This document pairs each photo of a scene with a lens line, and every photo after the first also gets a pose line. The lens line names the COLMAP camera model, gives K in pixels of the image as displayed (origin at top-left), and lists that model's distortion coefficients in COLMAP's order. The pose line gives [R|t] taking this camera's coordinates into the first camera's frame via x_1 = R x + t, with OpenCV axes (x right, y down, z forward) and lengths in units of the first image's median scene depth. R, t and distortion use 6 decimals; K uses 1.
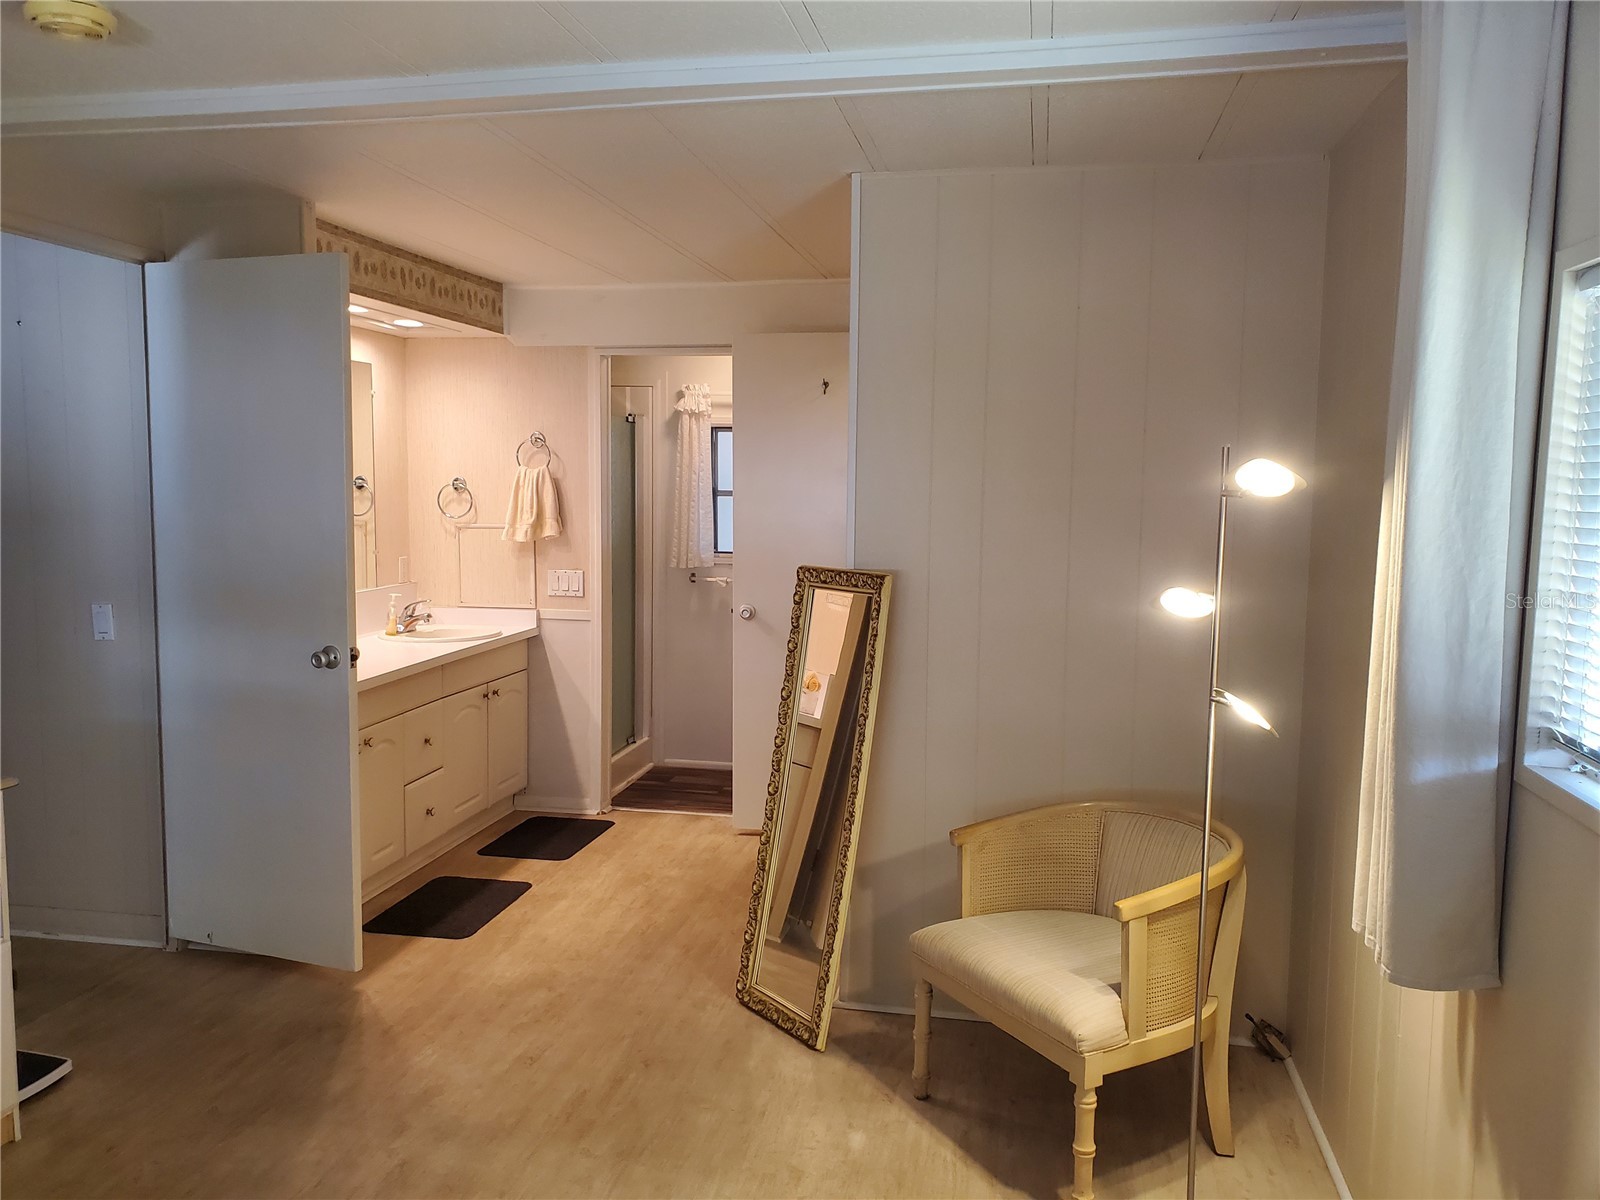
lens RADIAL K [[1228.5, 0, 800.0], [0, 1228.5, 600.0], [0, 0, 1]] dist [0.008512, 0.001835]
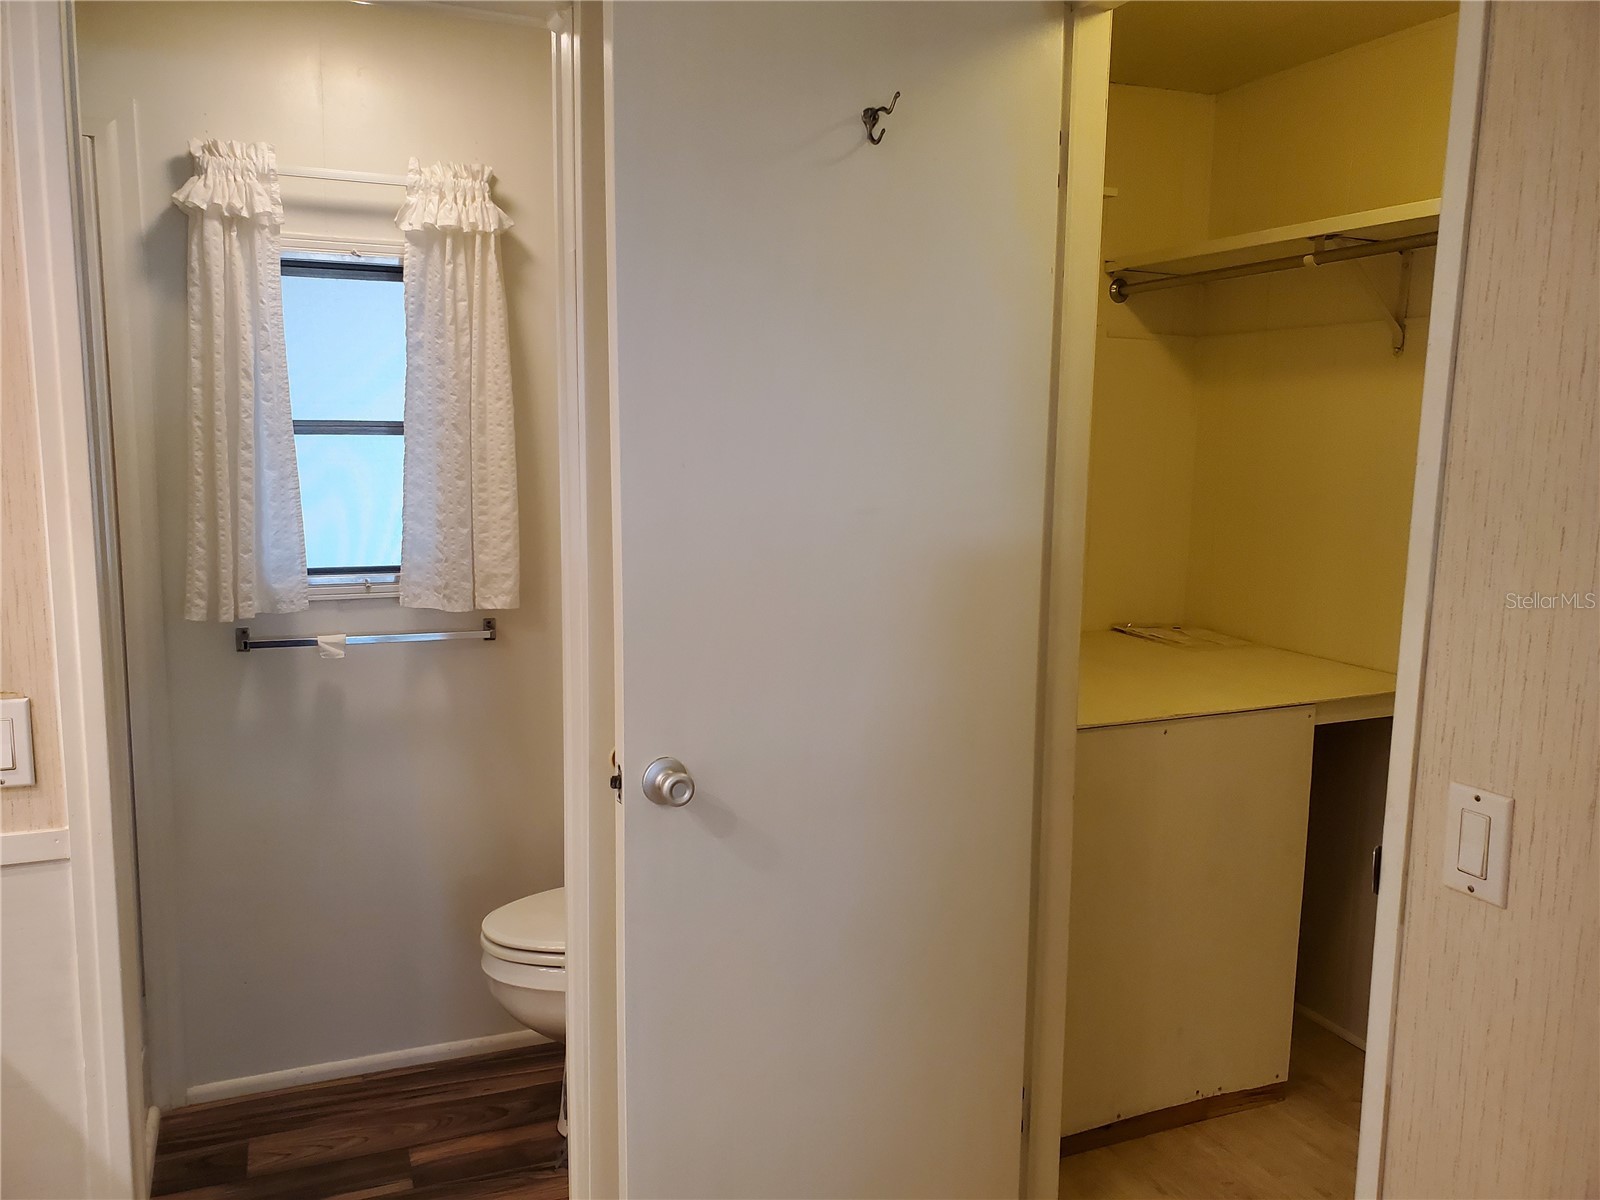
lens RADIAL K [[1228.5, 0, 800.0], [0, 1228.5, 600.0], [0, 0, 1]] dist [0.008512, 0.001835]
pose [[0.828262, -0.079556, 0.554665, -0.162723], [0.049886, 0.996408, 0.068422, -0.050775], [-0.558117, -0.029001, 0.829256, 0.578497]]
